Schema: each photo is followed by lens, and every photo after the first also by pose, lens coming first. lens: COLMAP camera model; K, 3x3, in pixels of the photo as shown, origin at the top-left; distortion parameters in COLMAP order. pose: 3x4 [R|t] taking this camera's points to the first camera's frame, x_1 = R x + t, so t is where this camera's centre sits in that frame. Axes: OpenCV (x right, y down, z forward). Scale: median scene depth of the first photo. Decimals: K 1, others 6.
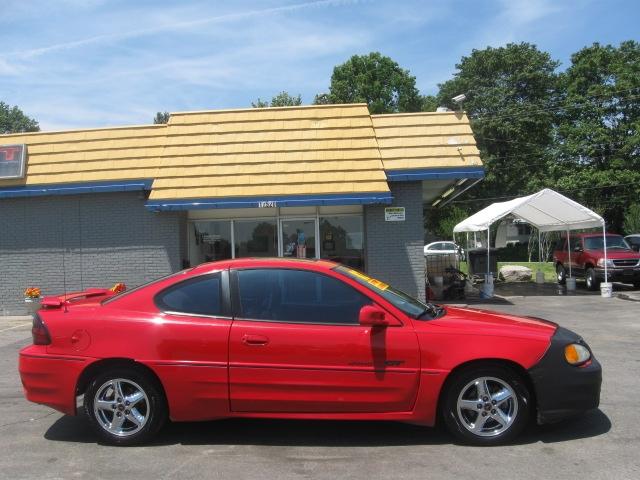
lens RADIAL K [[657.3, 0, 320.0], [0, 657.3, 240.0], [0, 0, 1]] dist [-0.088273, -0.031572]
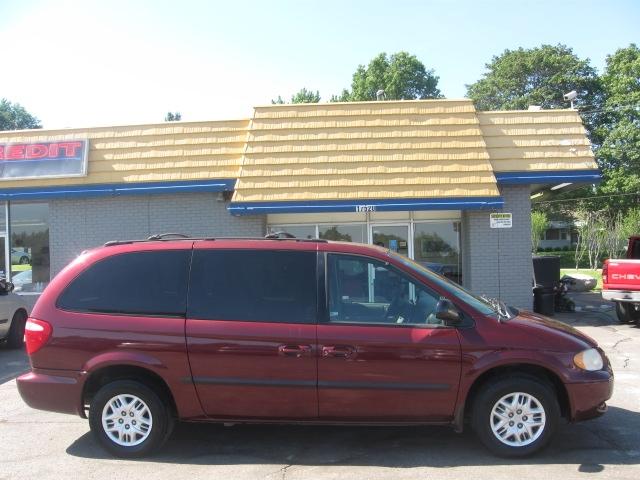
lens RADIAL K [[660.9, 0, 320.0], [0, 660.9, 240.0], [0, 0, 1]] dist [-0.110699, 0.037904]
pose [[0.999847, 0.007976, 0.015550, -0.151908], [-0.007926, 0.999963, -0.003261, -0.007335], [-0.015575, 0.003138, 0.999874, 0.089242]]
